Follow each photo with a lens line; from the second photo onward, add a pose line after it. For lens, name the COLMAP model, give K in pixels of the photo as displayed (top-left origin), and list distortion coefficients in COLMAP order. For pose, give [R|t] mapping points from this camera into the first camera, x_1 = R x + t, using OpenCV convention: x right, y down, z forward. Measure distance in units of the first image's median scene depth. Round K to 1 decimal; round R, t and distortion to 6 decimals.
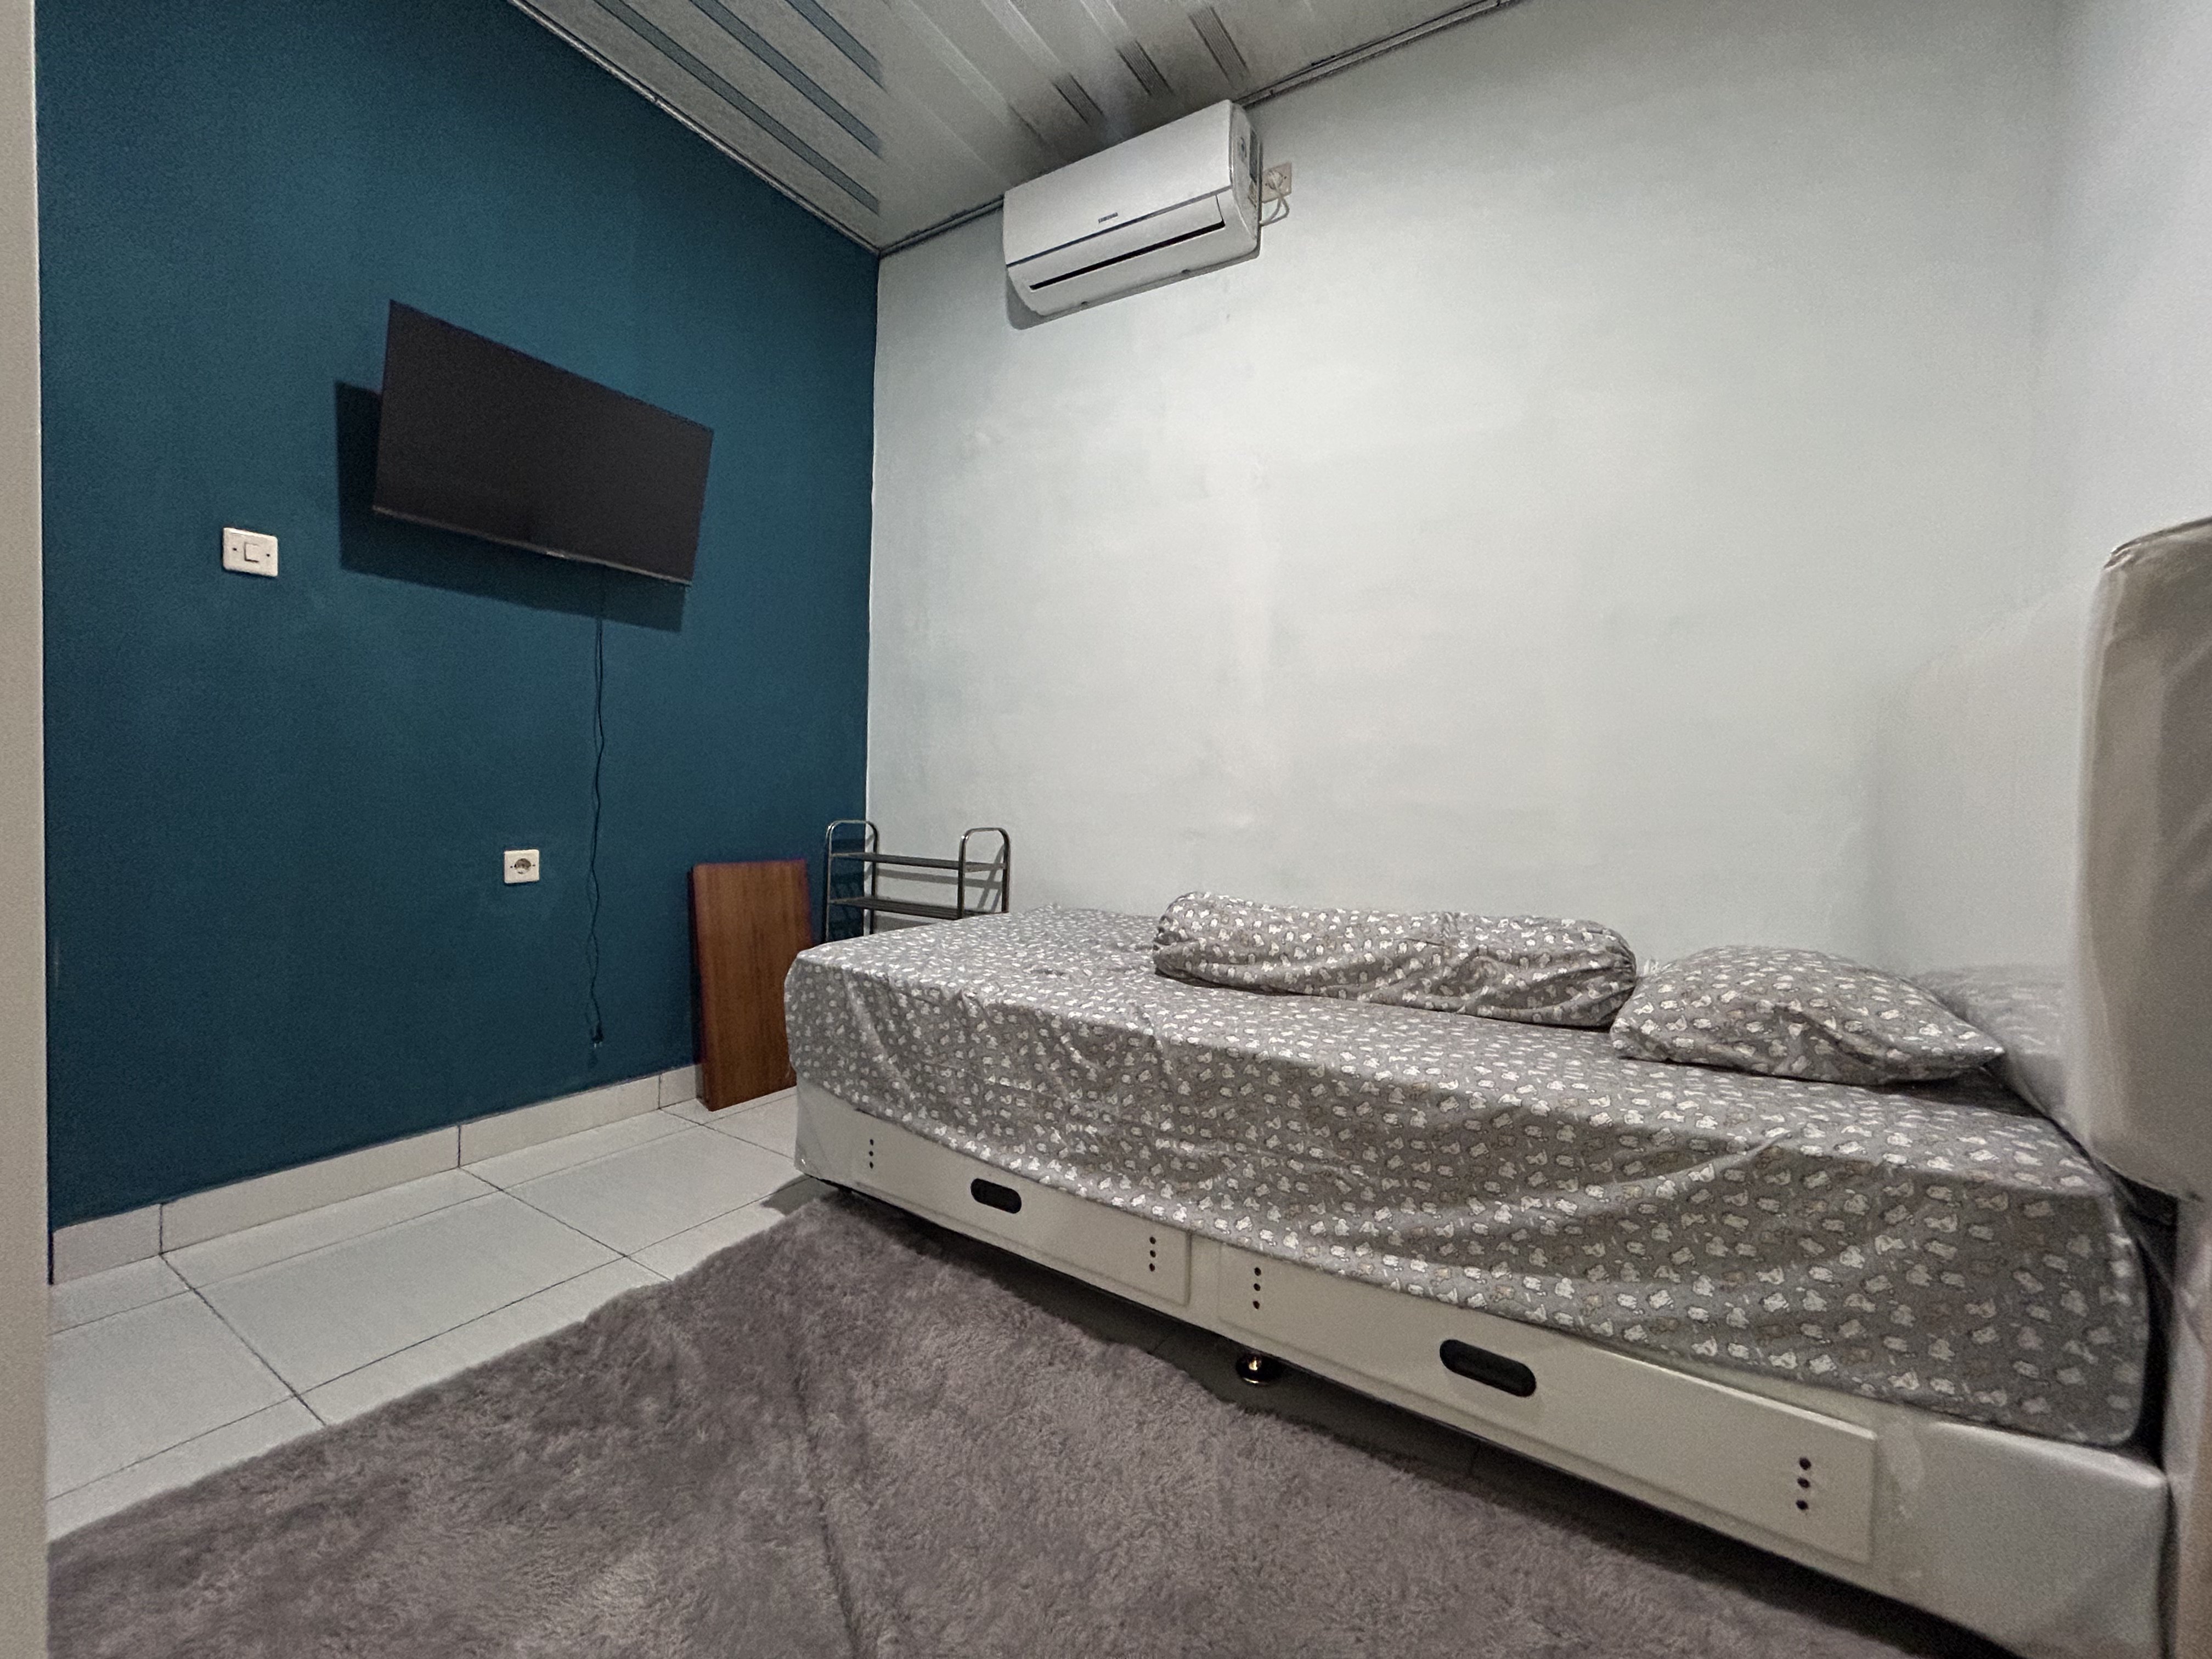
lens RADIAL K [[908.0, 0, 1110.1], [0, 908.0, 821.5], [0, 0, 1]] dist [0.003853, -0.000369]
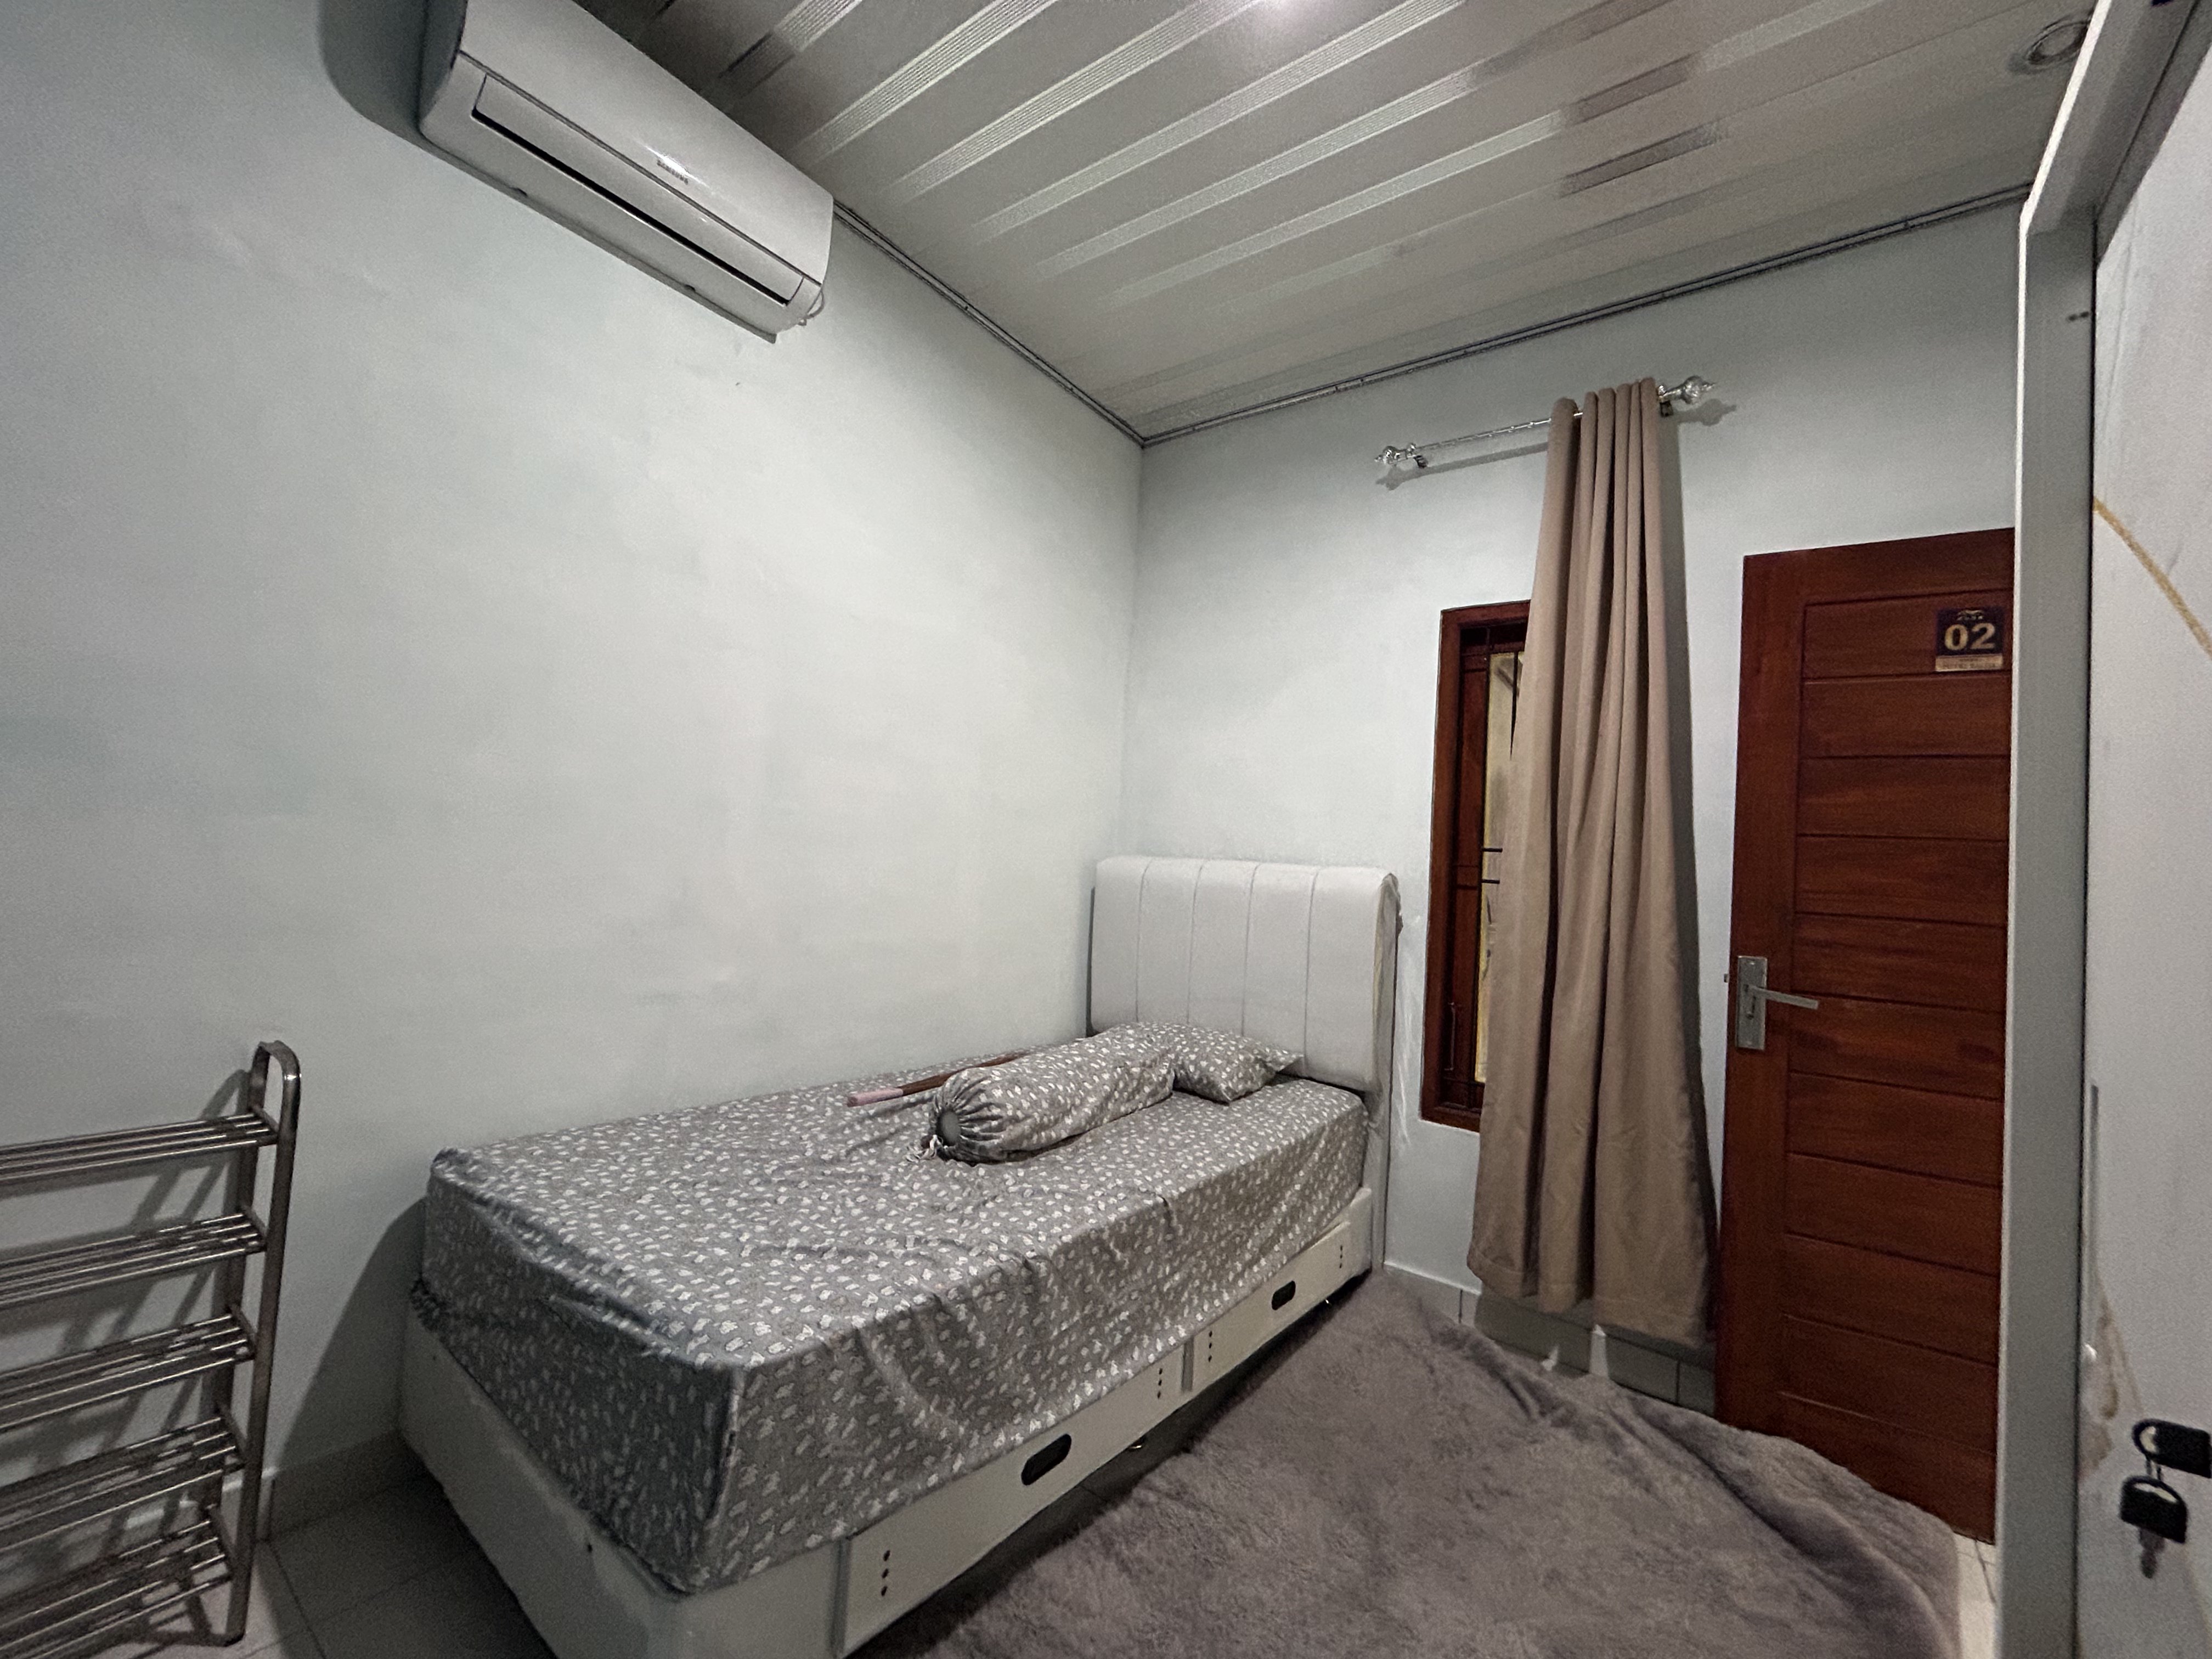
lens RADIAL K [[908.0, 0, 1099.9], [0, 908.0, 824.6], [0, 0, 1]] dist [0.003853, -0.000369]
pose [[0.096681, 0.021404, 0.995085, -0.984296], [-0.033046, 0.999287, -0.018284, -0.200746], [-0.994767, -0.031115, 0.097319, 0.824103]]
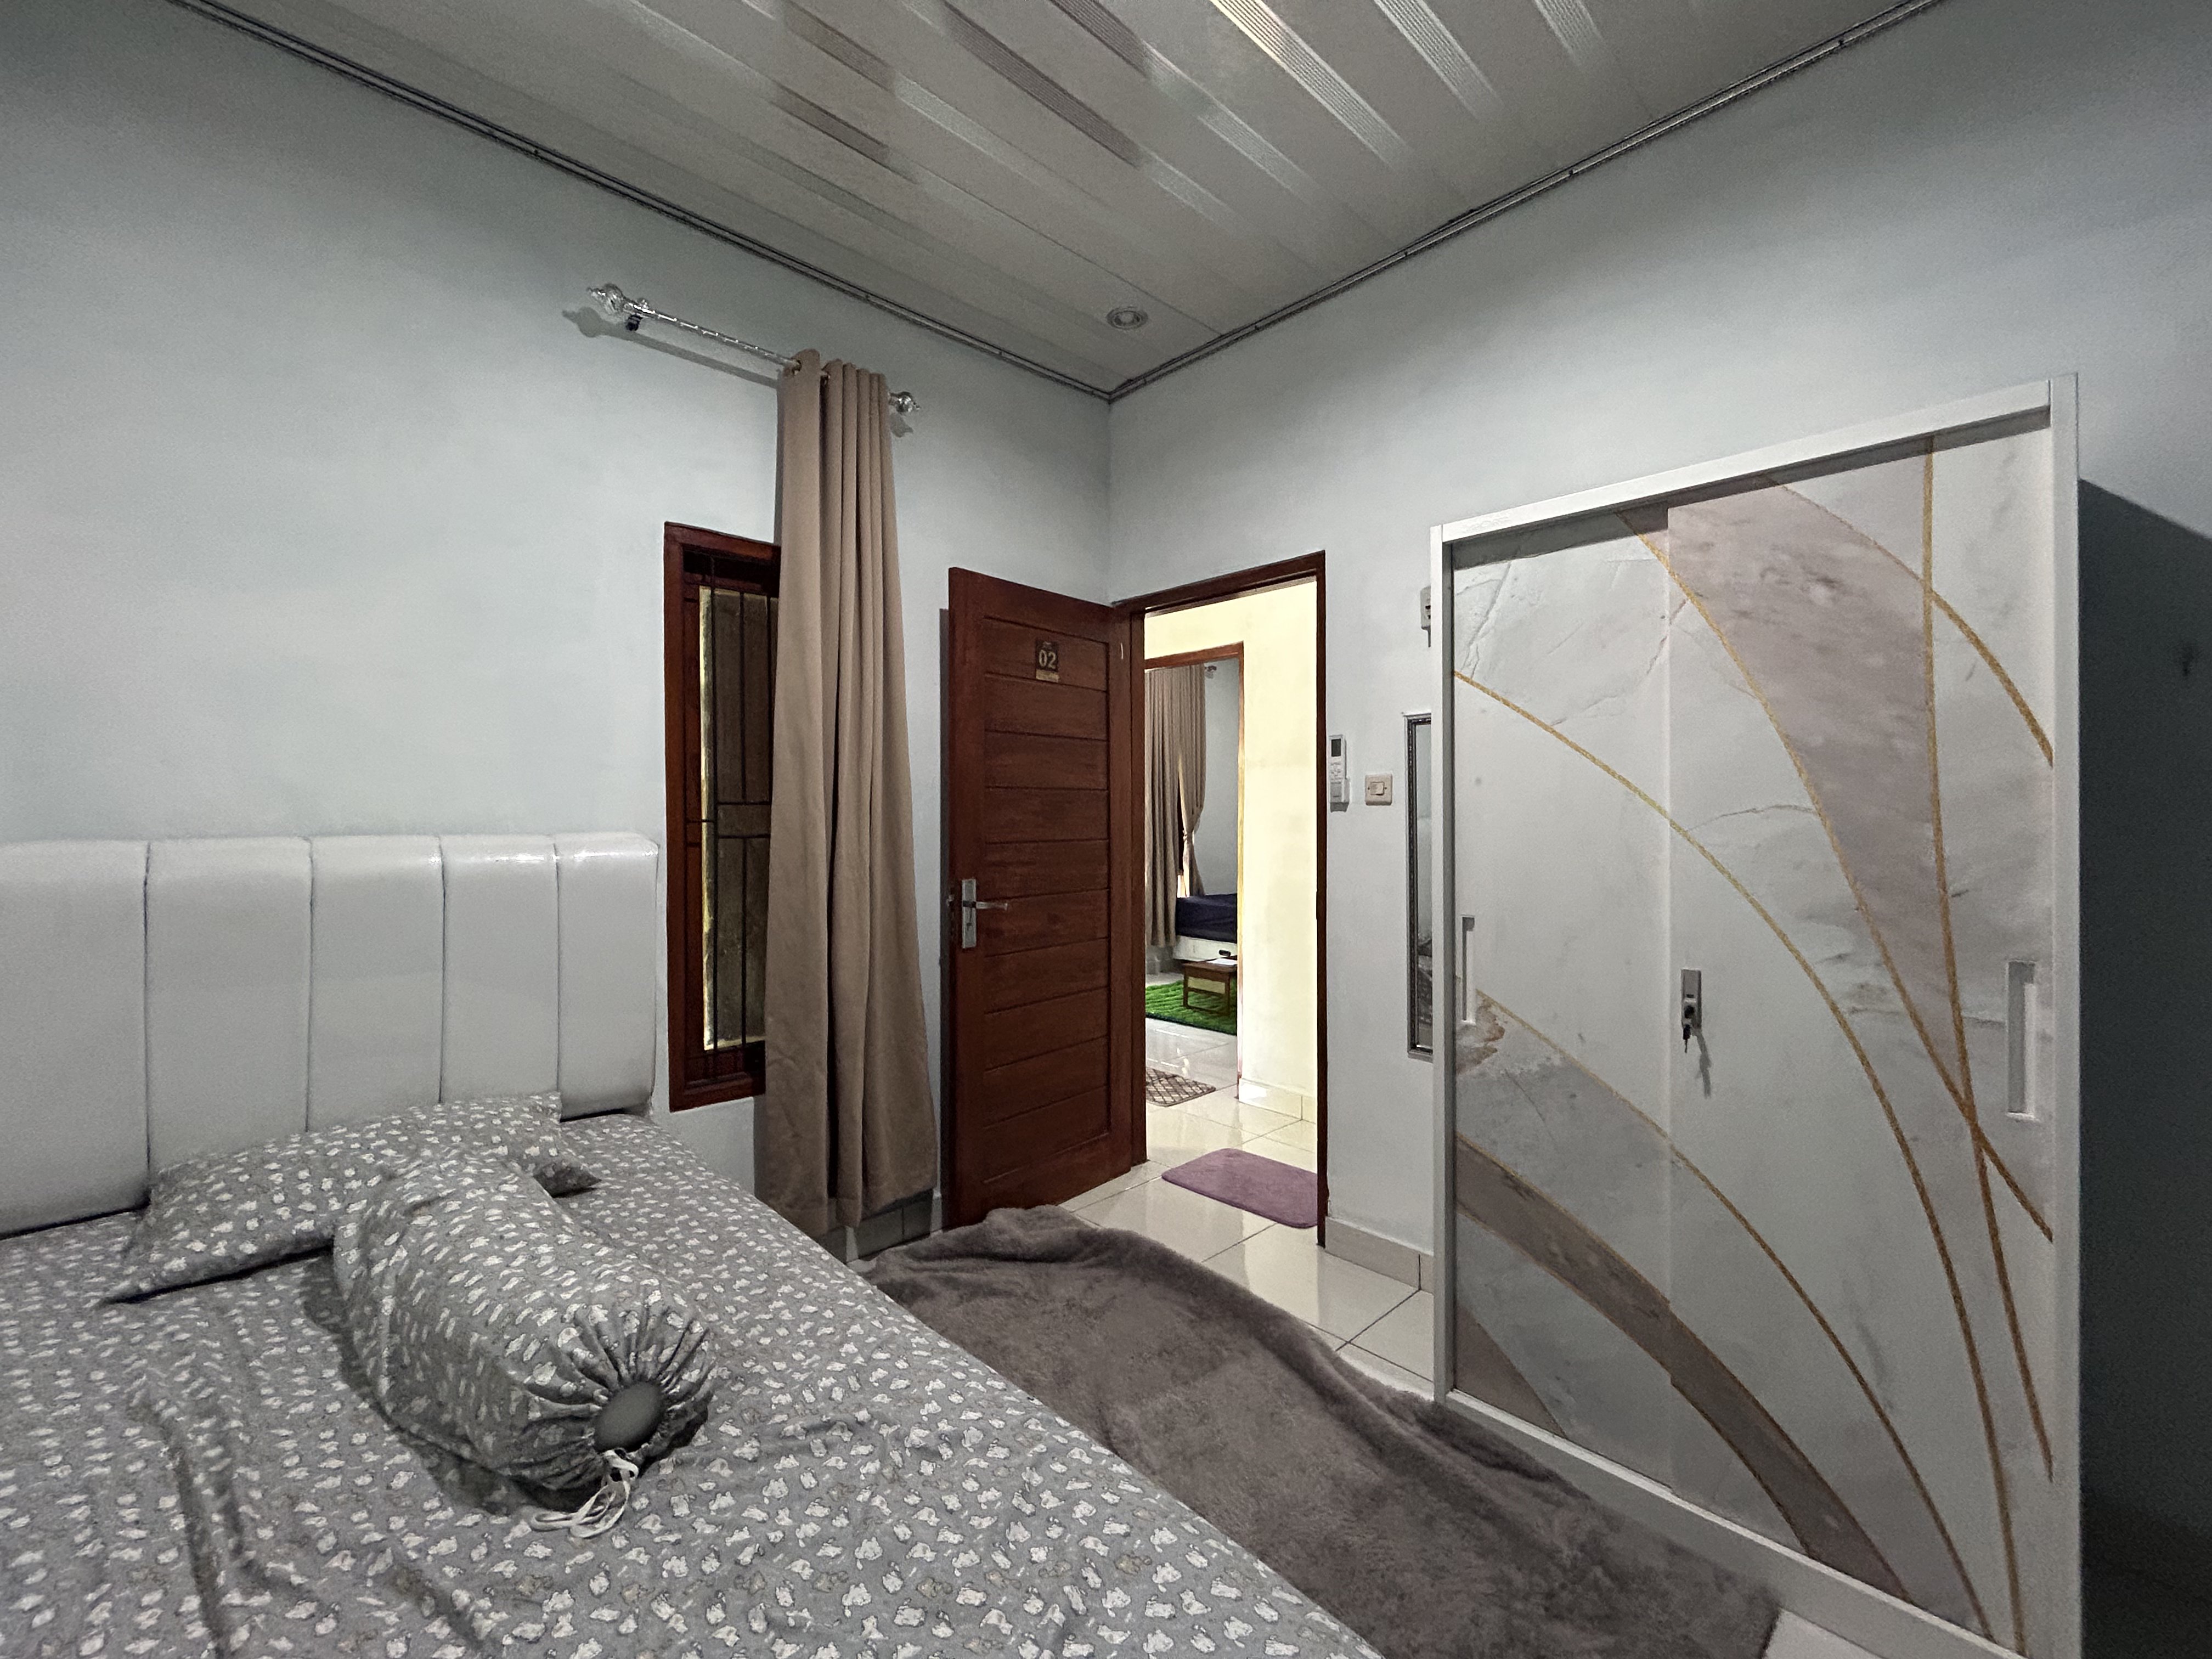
lens RADIAL K [[908.0, 0, 1106.5], [0, 908.0, 821.1], [0, 0, 1]] dist [0.003853, -0.000369]
pose [[-0.968128, -0.030582, 0.248583, -0.337491], [-0.020645, 0.998884, 0.042481, -0.250425], [-0.249605, 0.035995, -0.967679, 1.544083]]
